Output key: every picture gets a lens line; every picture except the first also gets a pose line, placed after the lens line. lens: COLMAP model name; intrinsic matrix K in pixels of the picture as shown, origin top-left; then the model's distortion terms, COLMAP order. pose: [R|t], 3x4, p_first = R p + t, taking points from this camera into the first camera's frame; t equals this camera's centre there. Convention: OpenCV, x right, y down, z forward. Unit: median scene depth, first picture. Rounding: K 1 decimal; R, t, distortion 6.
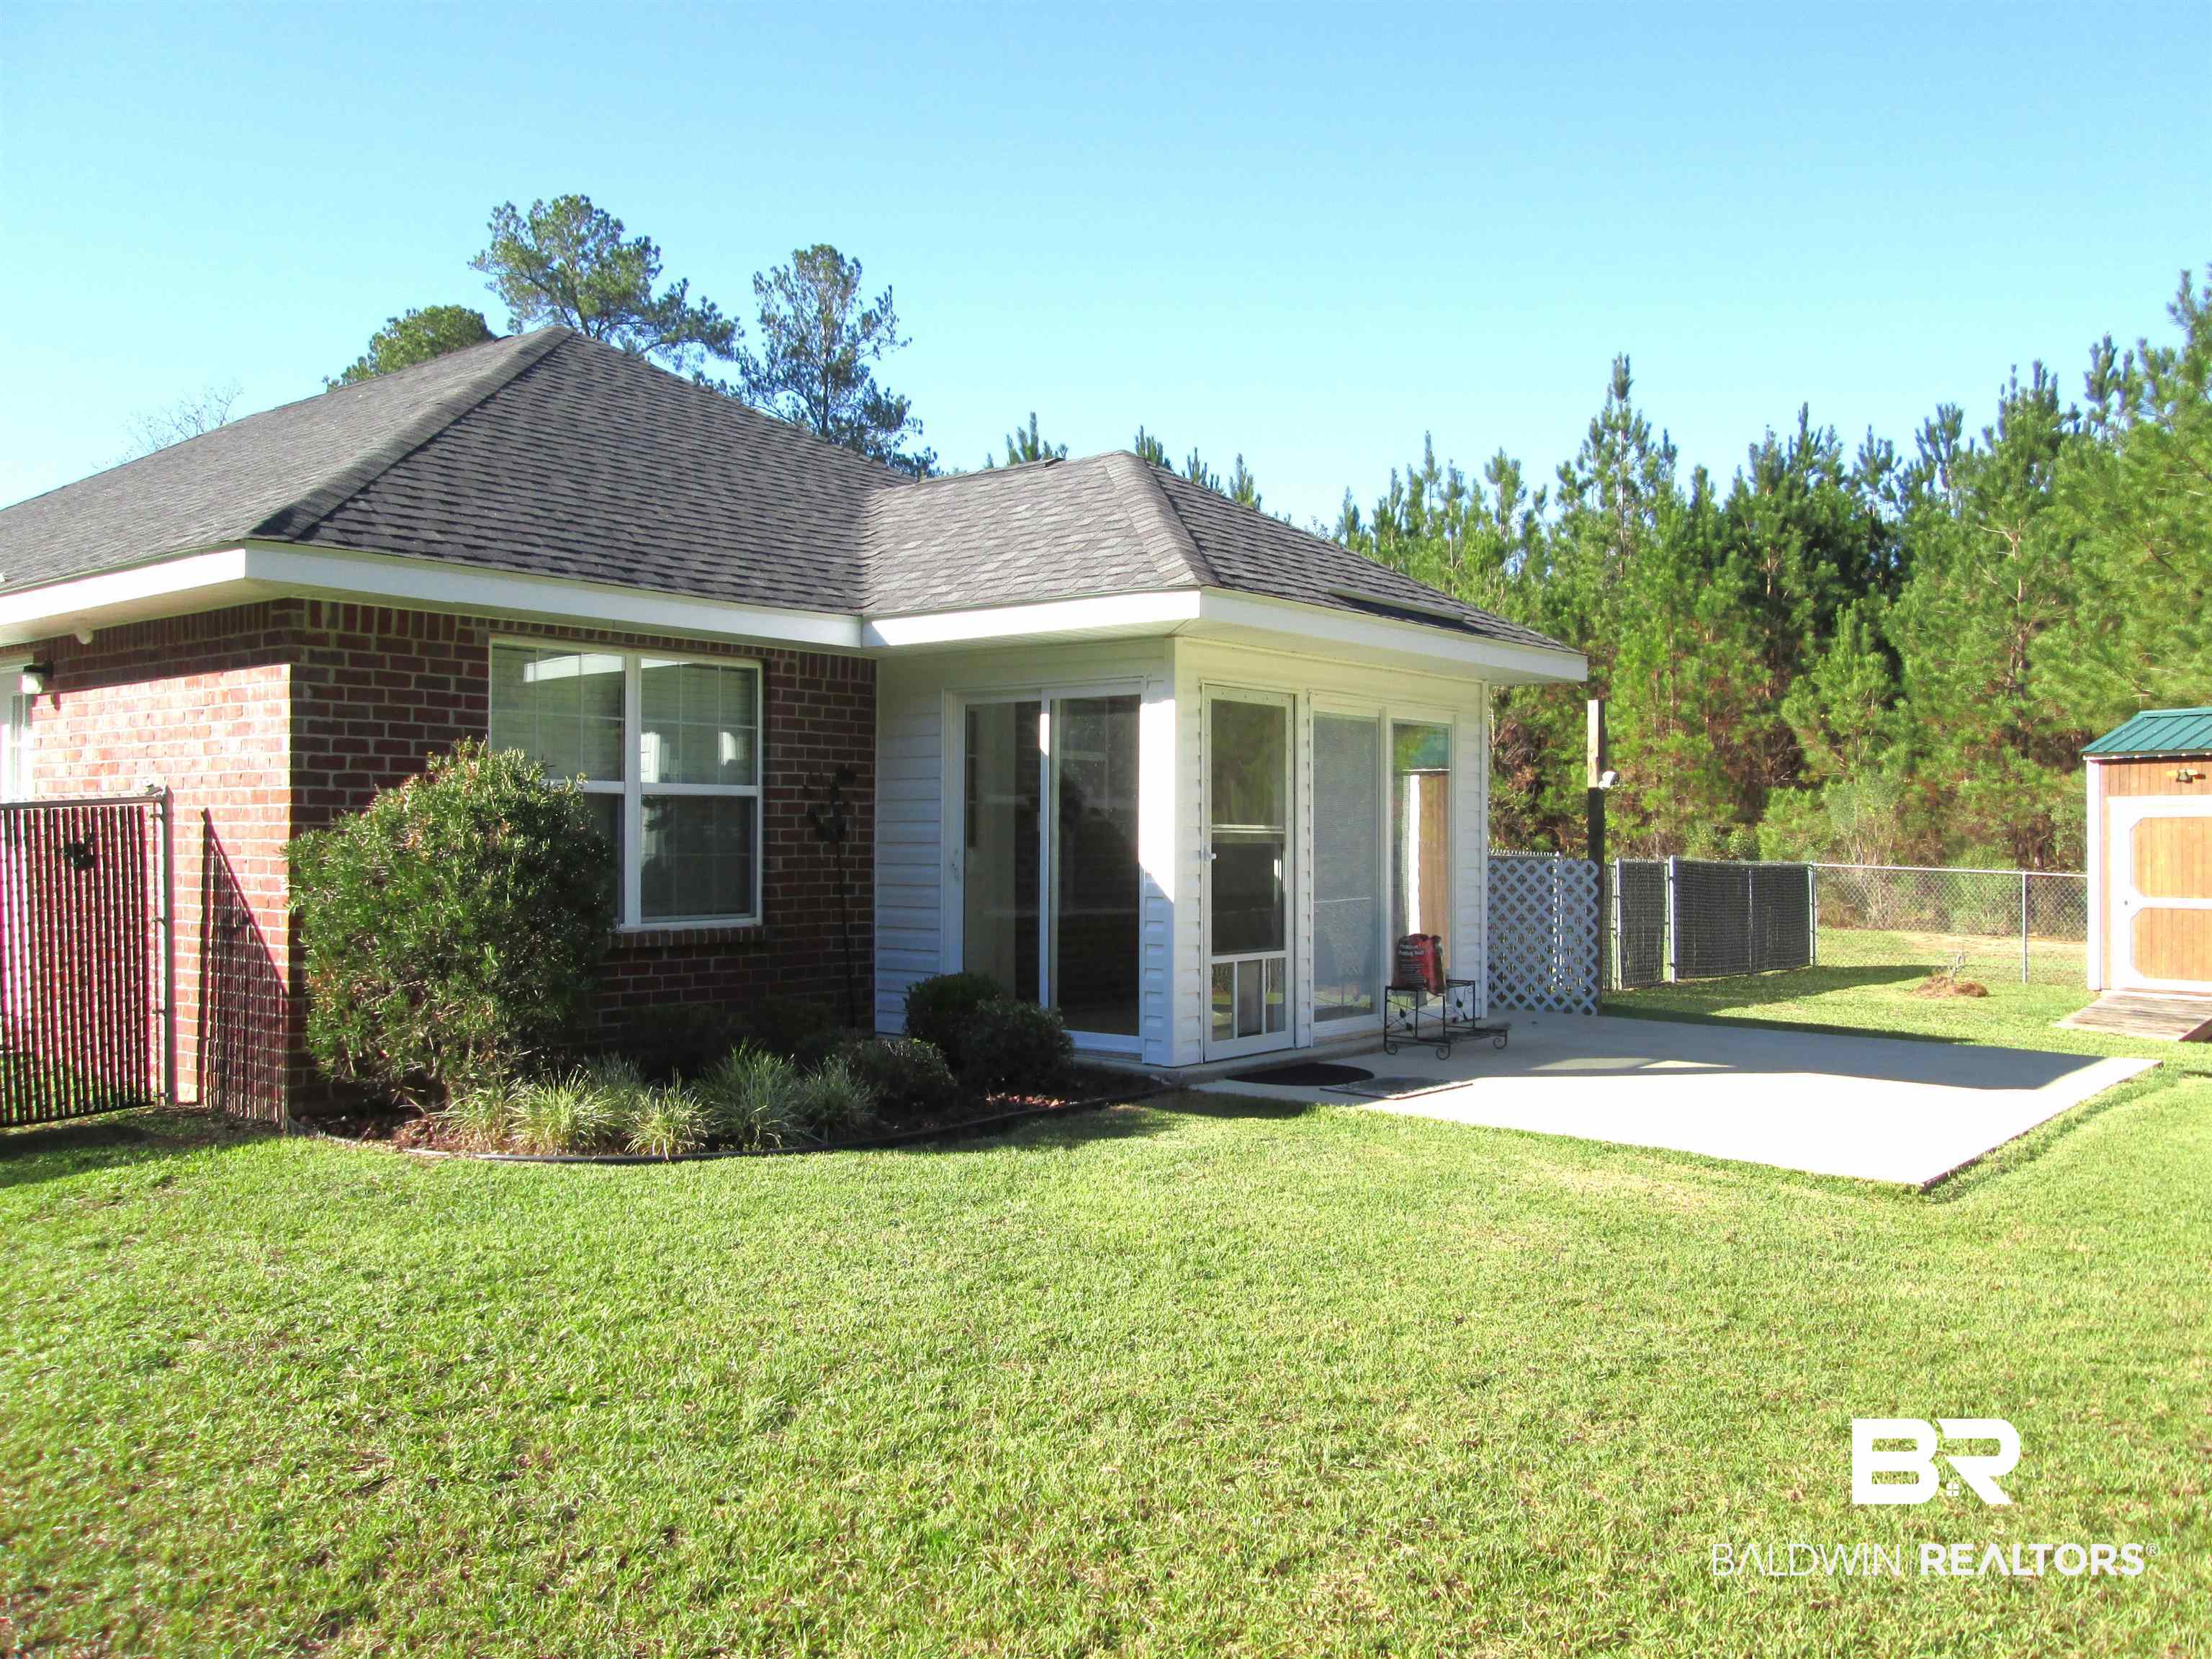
lens RADIAL K [[1822.5, 0, 1121.3], [0, 1822.5, 785.7], [0, 0, 1]] dist [-0.047125, 0.040363]
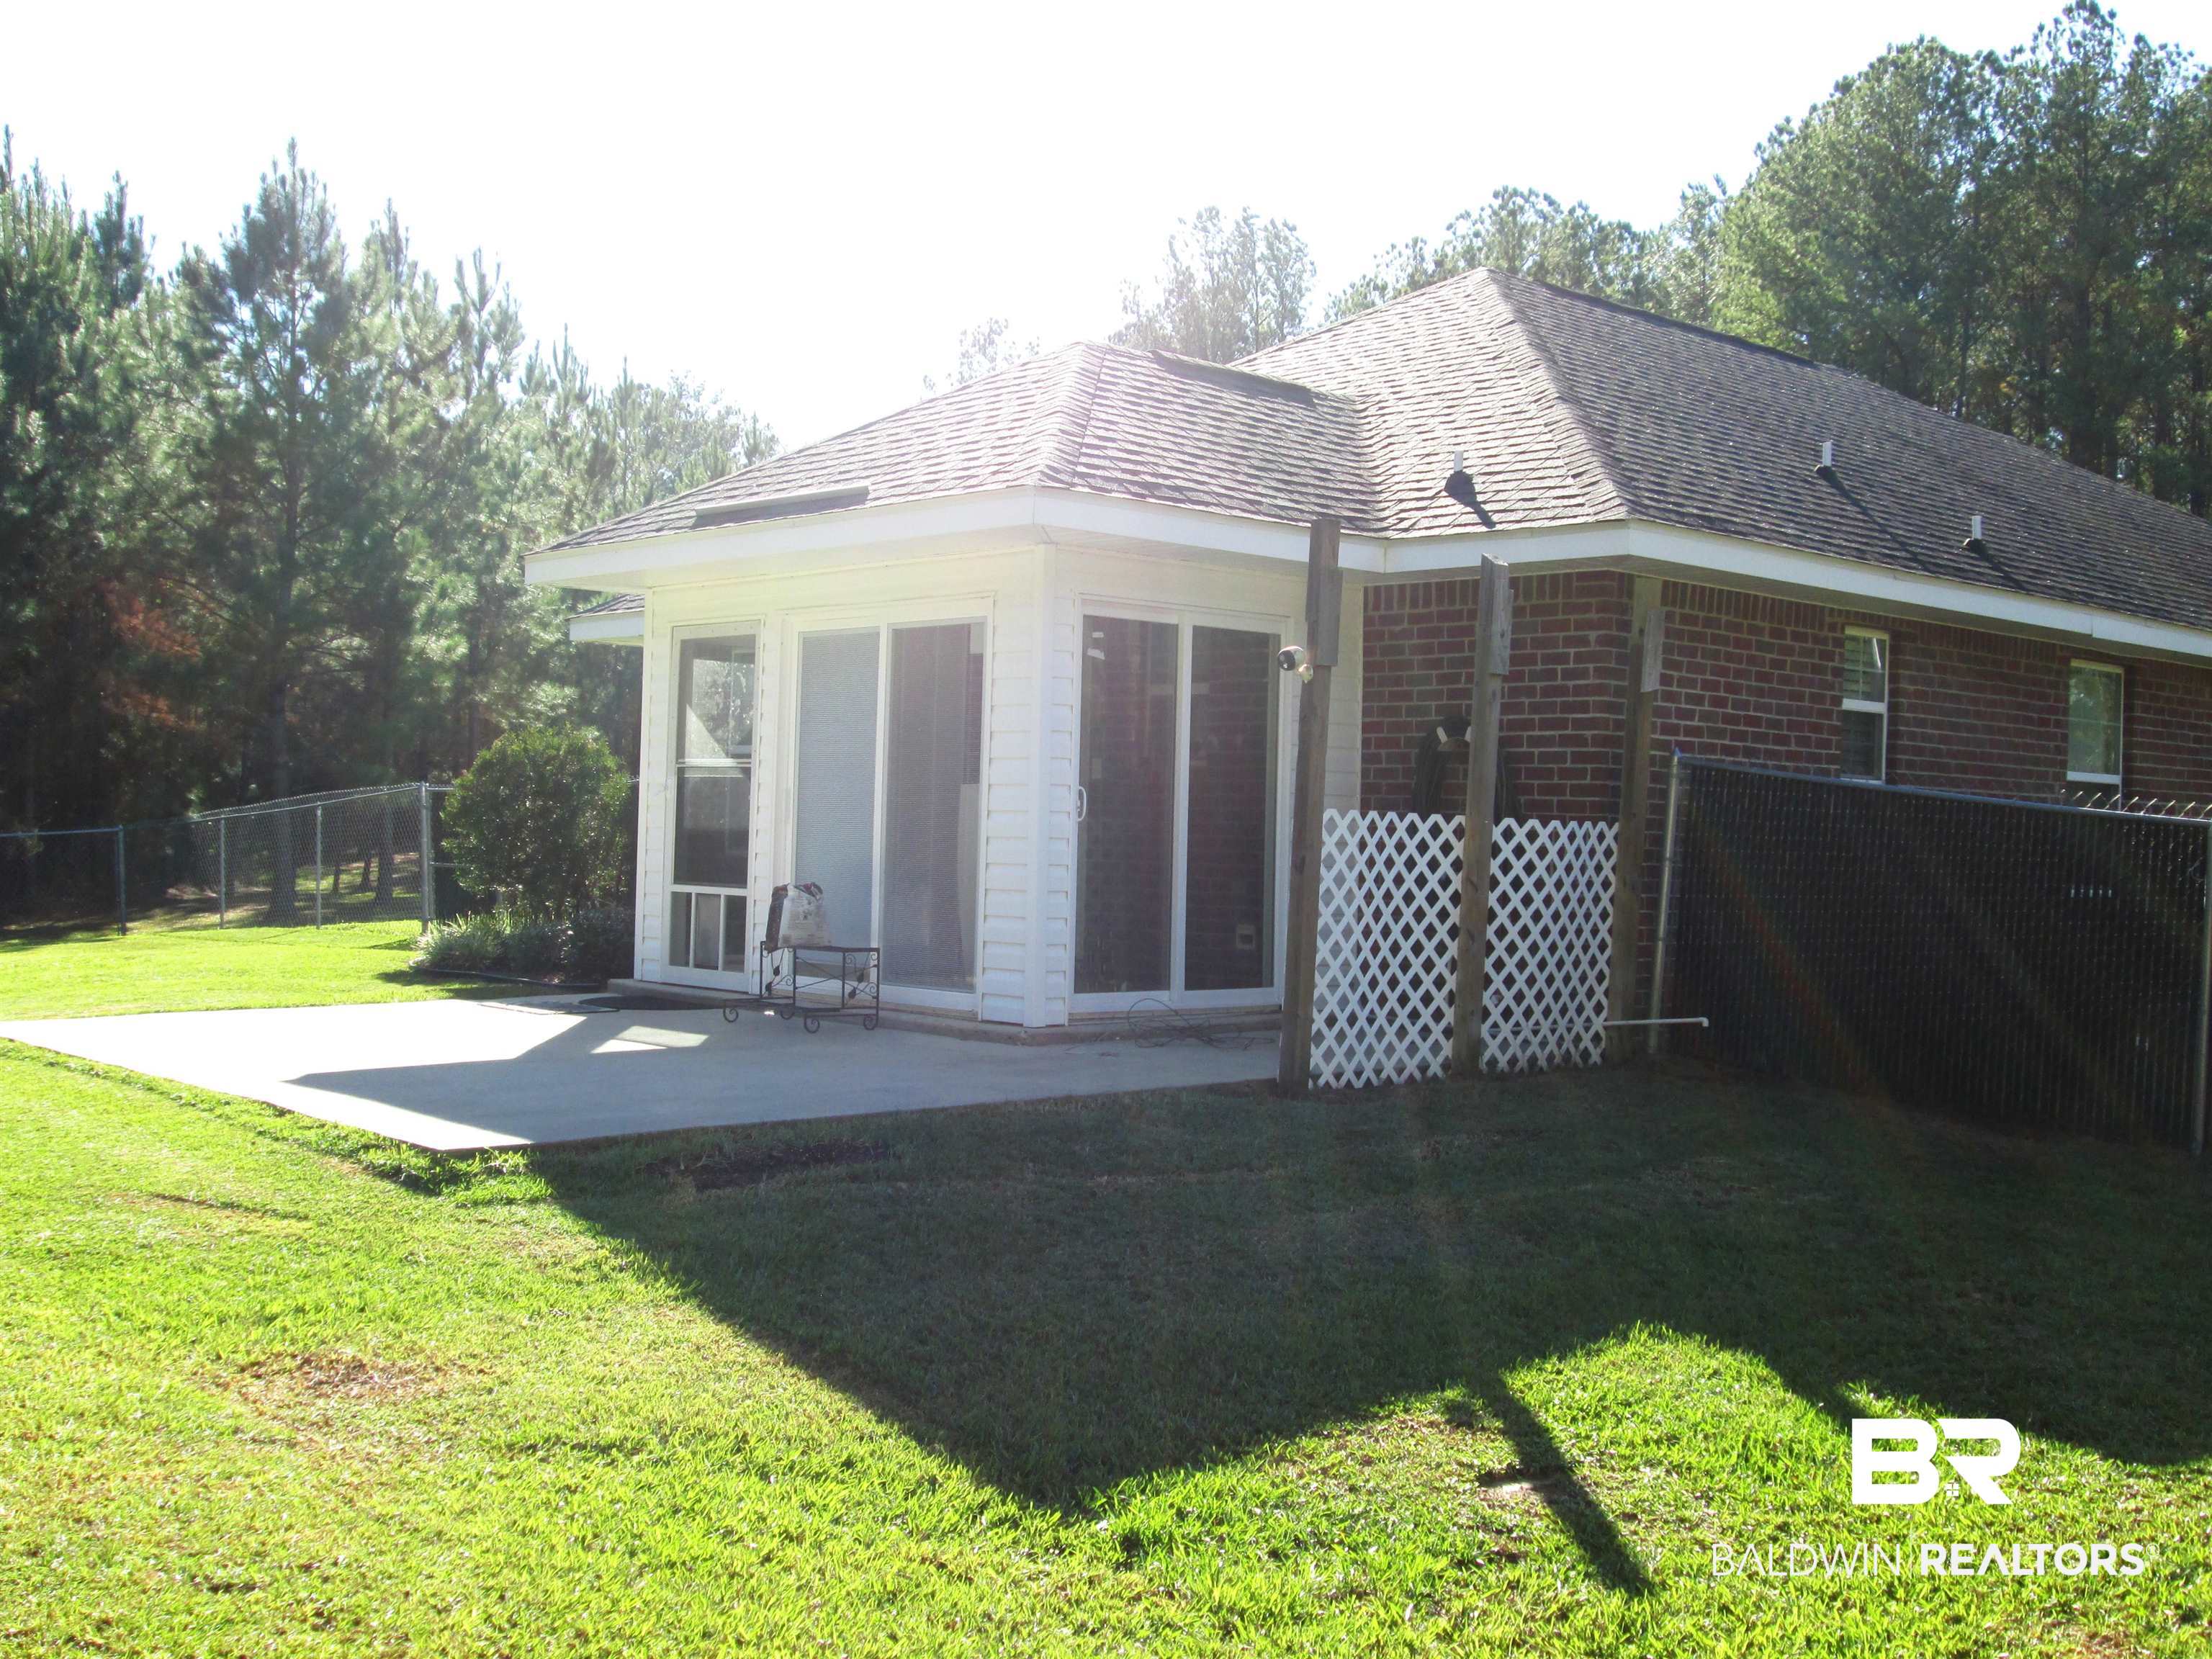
lens RADIAL K [[2371.8, 0, 1113.7], [0, 2371.8, 831.6], [0, 0, 1]] dist [-0.026887, 0.000000]
pose [[-0.149535, -0.006912, -0.988732, 0.535374], [0.000597, 0.999975, -0.007081, 0.028786], [0.988756, -0.001649, -0.149527, 0.570660]]
